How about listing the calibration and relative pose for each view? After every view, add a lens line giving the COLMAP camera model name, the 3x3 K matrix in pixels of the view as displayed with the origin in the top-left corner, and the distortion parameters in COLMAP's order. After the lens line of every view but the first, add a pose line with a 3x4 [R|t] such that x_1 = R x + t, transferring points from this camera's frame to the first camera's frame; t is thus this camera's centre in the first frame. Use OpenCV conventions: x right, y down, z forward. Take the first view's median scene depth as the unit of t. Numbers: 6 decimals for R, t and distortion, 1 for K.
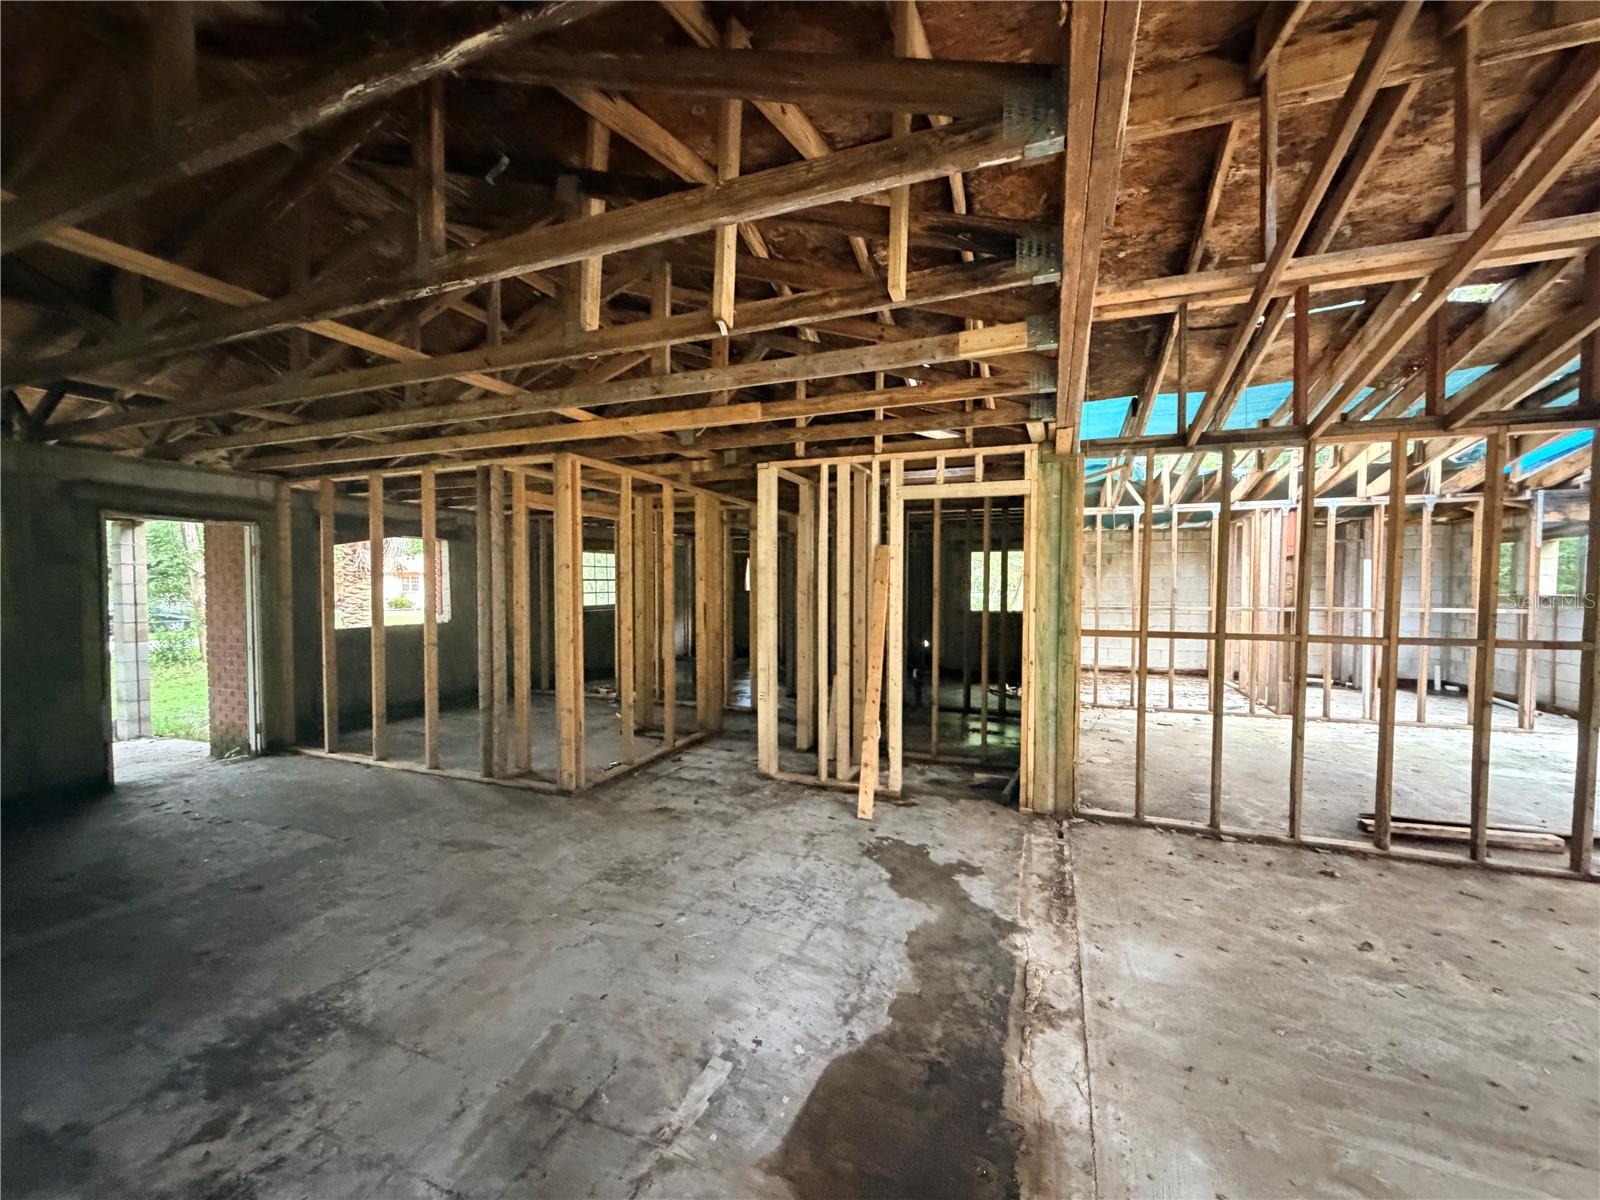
lens RADIAL K [[636.0, 0, 796.7], [0, 636.0, 603.8], [0, 0, 1]] dist [0.000126, -0.000031]
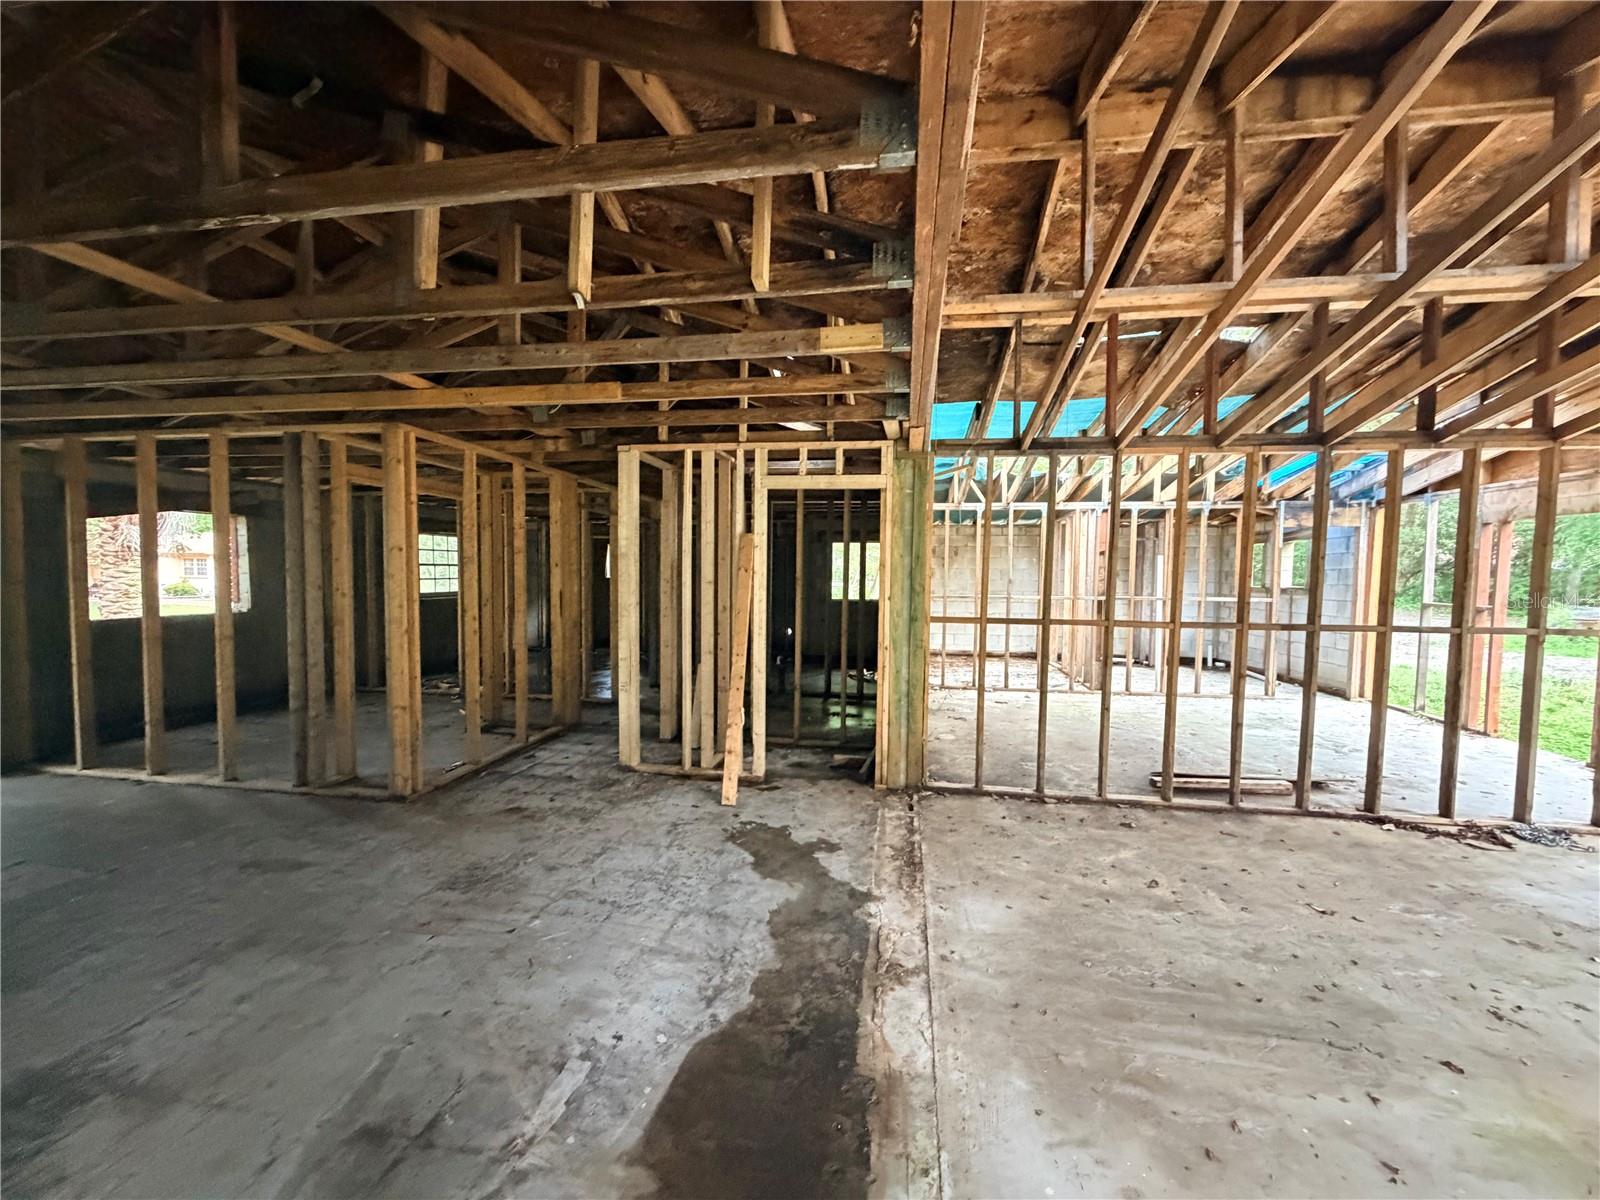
lens RADIAL K [[638.2, 0, 797.5], [0, 638.2, 604.0], [0, 0, 1]] dist [0.000754, -0.000202]
pose [[0.977902, -0.000170, 0.209066, 0.002723], [-0.003449, 0.999850, 0.016944, 0.002096], [-0.209037, -0.017291, 0.977755, -0.008034]]
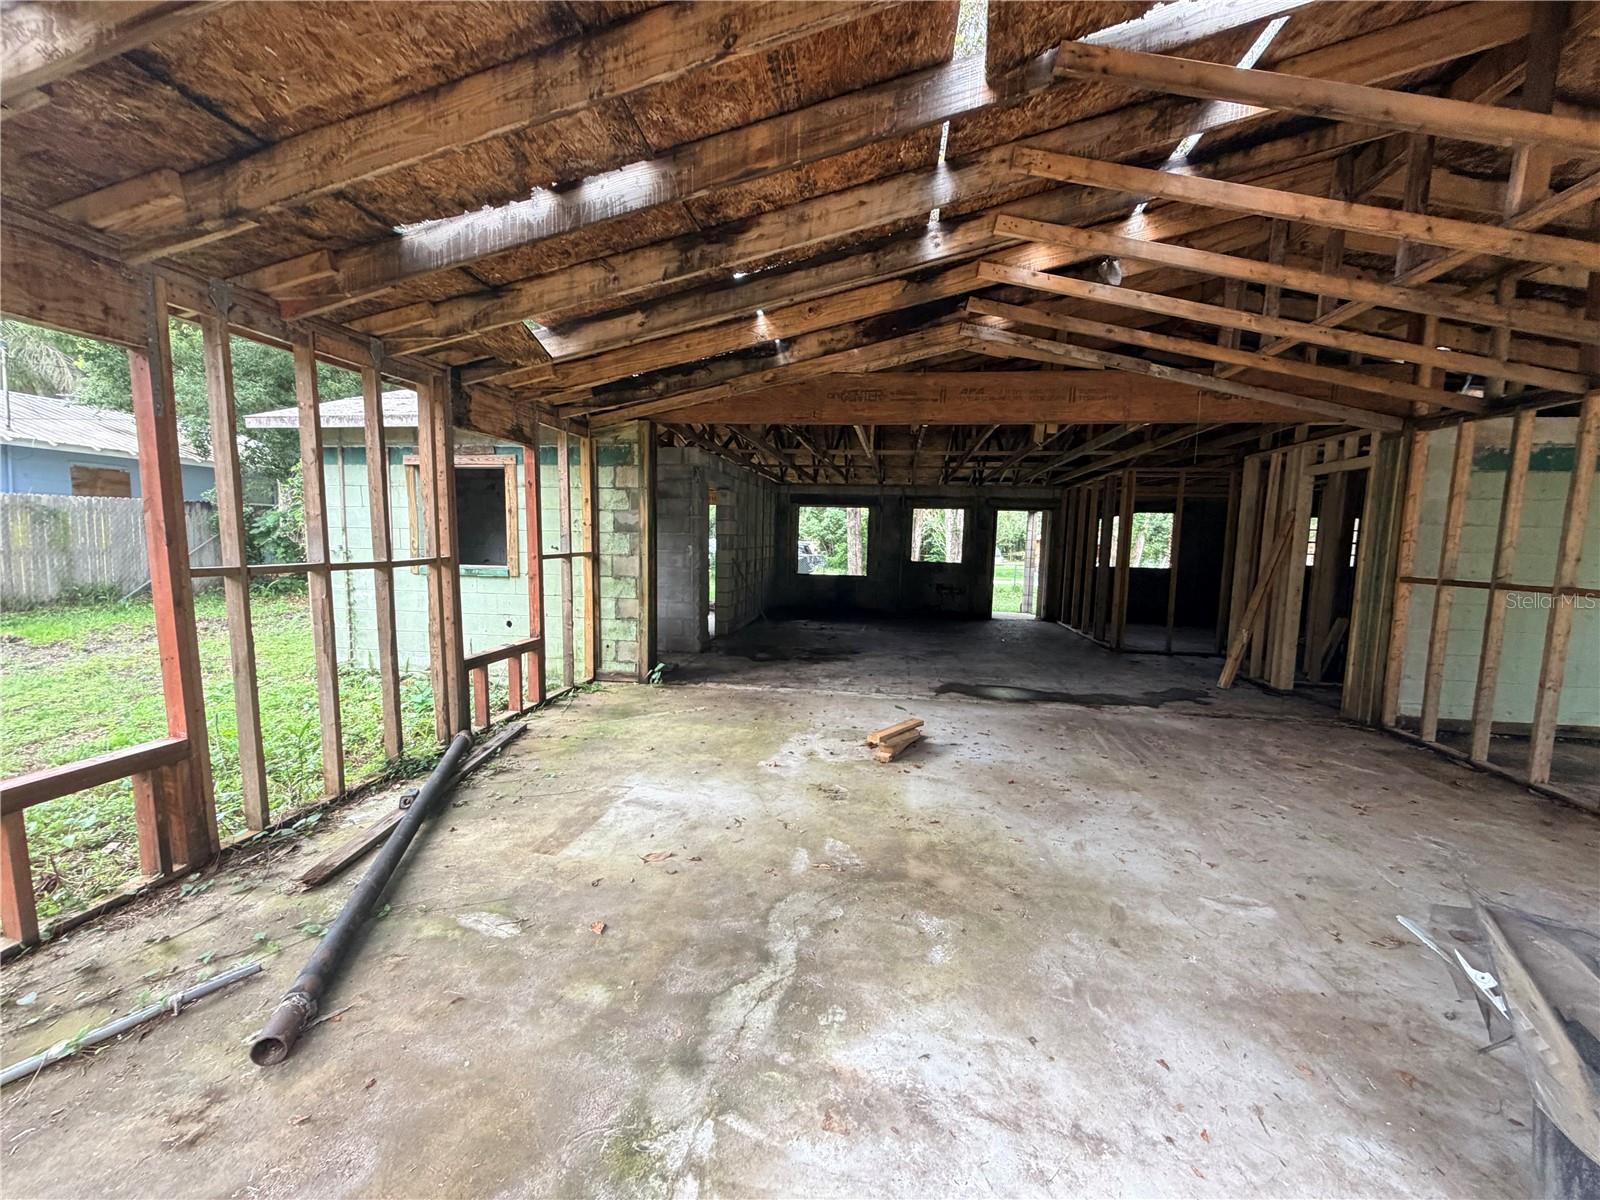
lens RADIAL K [[633.8, 0, 797.5], [0, 633.8, 602.7], [0, 0, 1]] dist [0.000030, 0.000224]
pose [[0.226732, 0.105457, -0.968231, 1.563595], [-0.063336, 0.993613, 0.093390, 0.059222], [0.971896, 0.040149, 0.231963, -0.439153]]
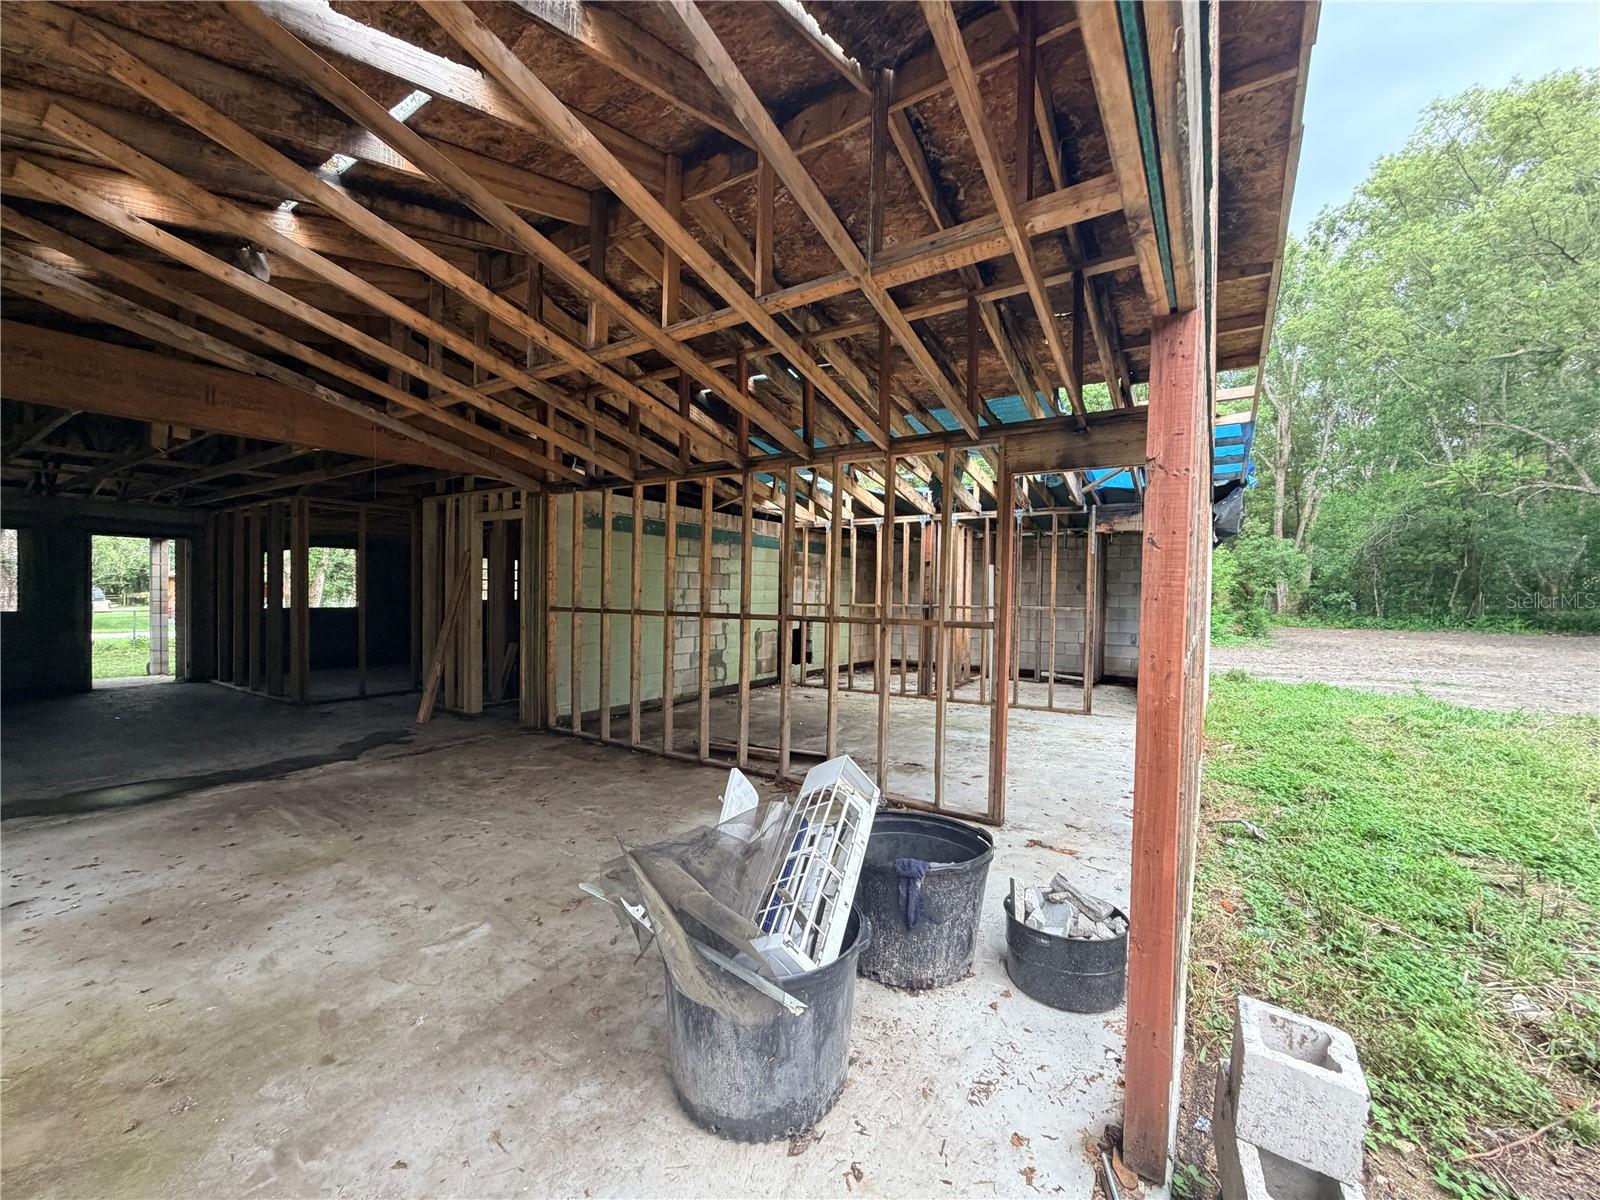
lens RADIAL K [[633.8, 0, 797.5], [0, 633.8, 602.7], [0, 0, 1]] dist [0.000030, 0.000224]
pose [[0.979507, 0.019677, -0.200449, 1.538479], [-0.024409, 0.999478, -0.021161, 0.058182], [0.199928, 0.025620, 0.979476, -0.418287]]
